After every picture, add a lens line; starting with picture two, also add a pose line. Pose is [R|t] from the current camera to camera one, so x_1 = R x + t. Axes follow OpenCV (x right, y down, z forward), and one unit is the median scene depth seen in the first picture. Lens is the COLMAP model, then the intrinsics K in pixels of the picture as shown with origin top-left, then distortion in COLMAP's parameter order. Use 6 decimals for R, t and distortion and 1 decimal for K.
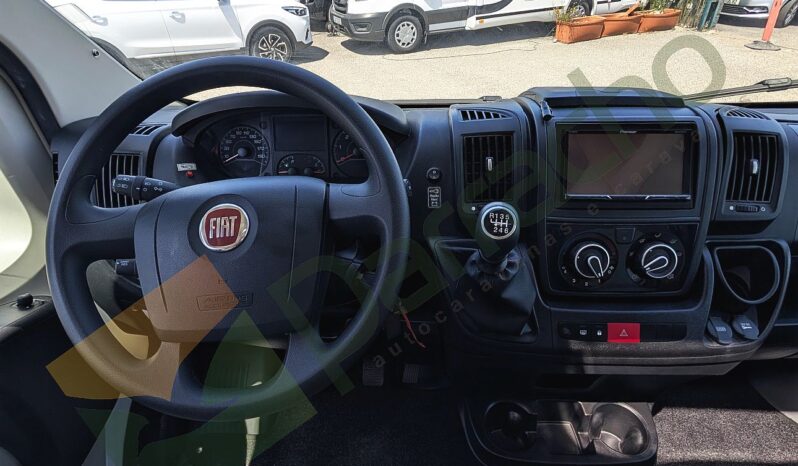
lens RADIAL K [[400.0, 0, 398.9], [0, 400.0, 234.4], [0, 0, 1]] dist [-0.004942, 0.000084]
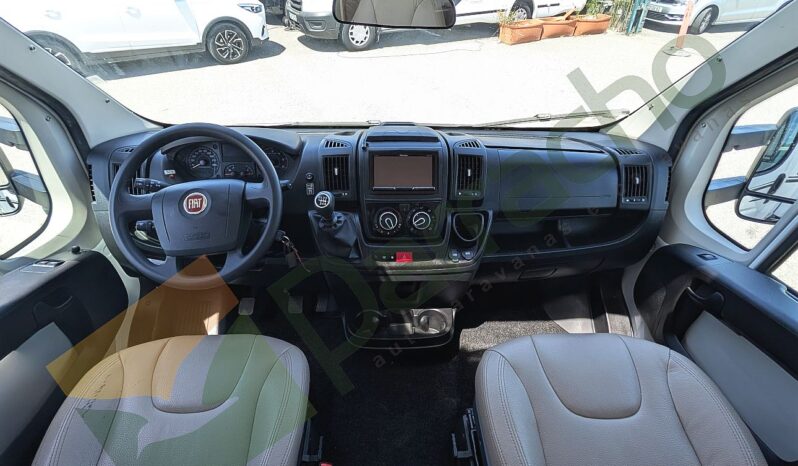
lens RADIAL K [[400.0, 0, 399.3], [0, 400.0, 232.7], [0, 0, 1]] dist [-0.004942, 0.000084]
pose [[0.996444, -0.014289, 0.083034, 0.316520], [0.012554, 0.999693, 0.021375, 0.069965], [-0.083314, -0.020257, 0.996317, -0.821558]]
